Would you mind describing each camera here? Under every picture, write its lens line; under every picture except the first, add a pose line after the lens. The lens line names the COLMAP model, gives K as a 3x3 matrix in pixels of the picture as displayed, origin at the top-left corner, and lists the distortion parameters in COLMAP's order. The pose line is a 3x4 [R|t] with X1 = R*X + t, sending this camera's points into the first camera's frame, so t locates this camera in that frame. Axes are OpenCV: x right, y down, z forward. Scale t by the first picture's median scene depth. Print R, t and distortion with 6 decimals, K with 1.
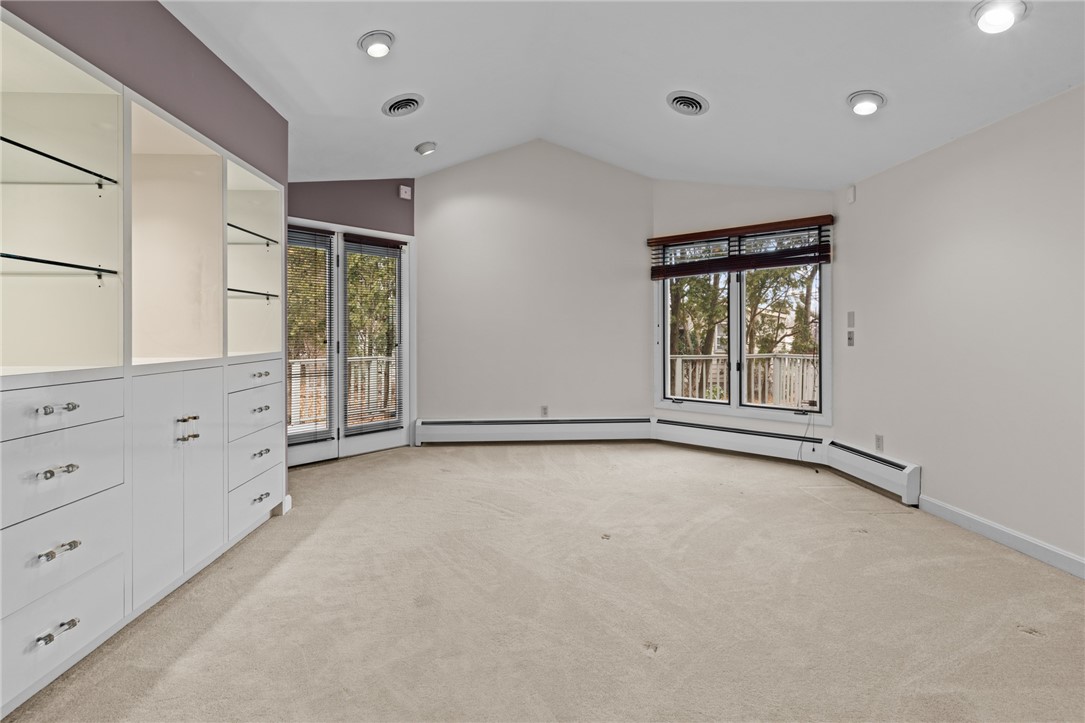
lens RADIAL K [[519.3, 0, 550.5], [0, 519.3, 339.8], [0, 0, 1]] dist [0.002277, 0.000260]
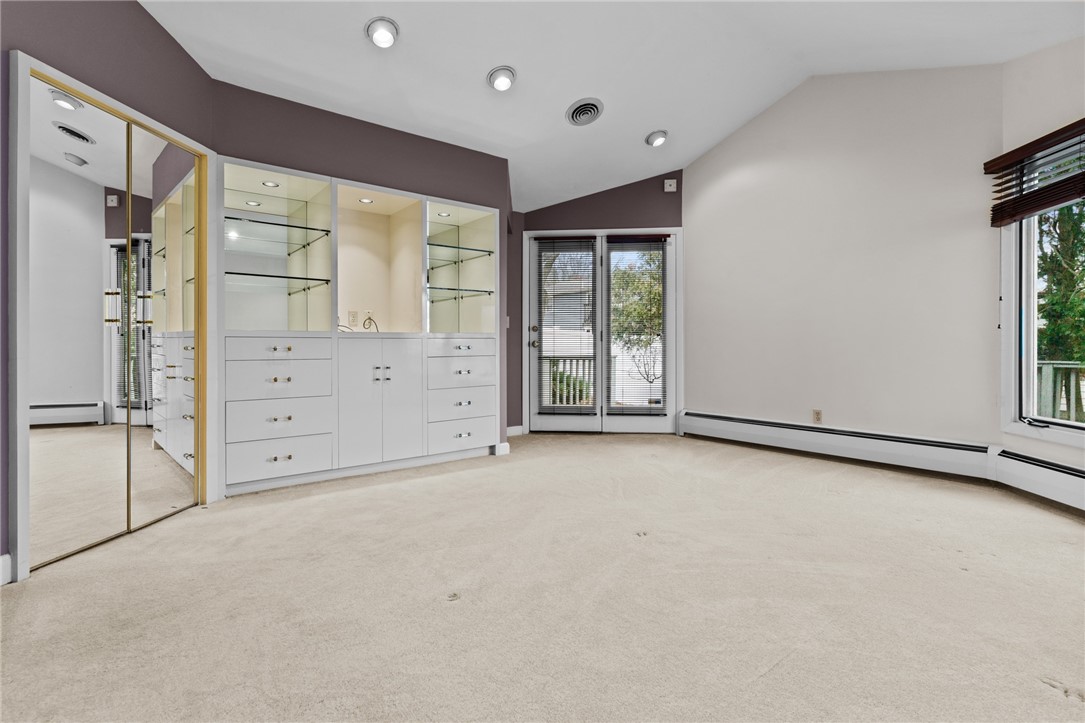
lens RADIAL K [[519.3, 0, 543.3], [0, 519.3, 353.5], [0, 0, 1]] dist [0.002277, 0.000260]
pose [[0.583779, 0.014390, -0.811785, 0.422257], [-0.008987, 0.999896, 0.011262, 0.038597], [0.811863, 0.000721, 0.583848, 0.207799]]
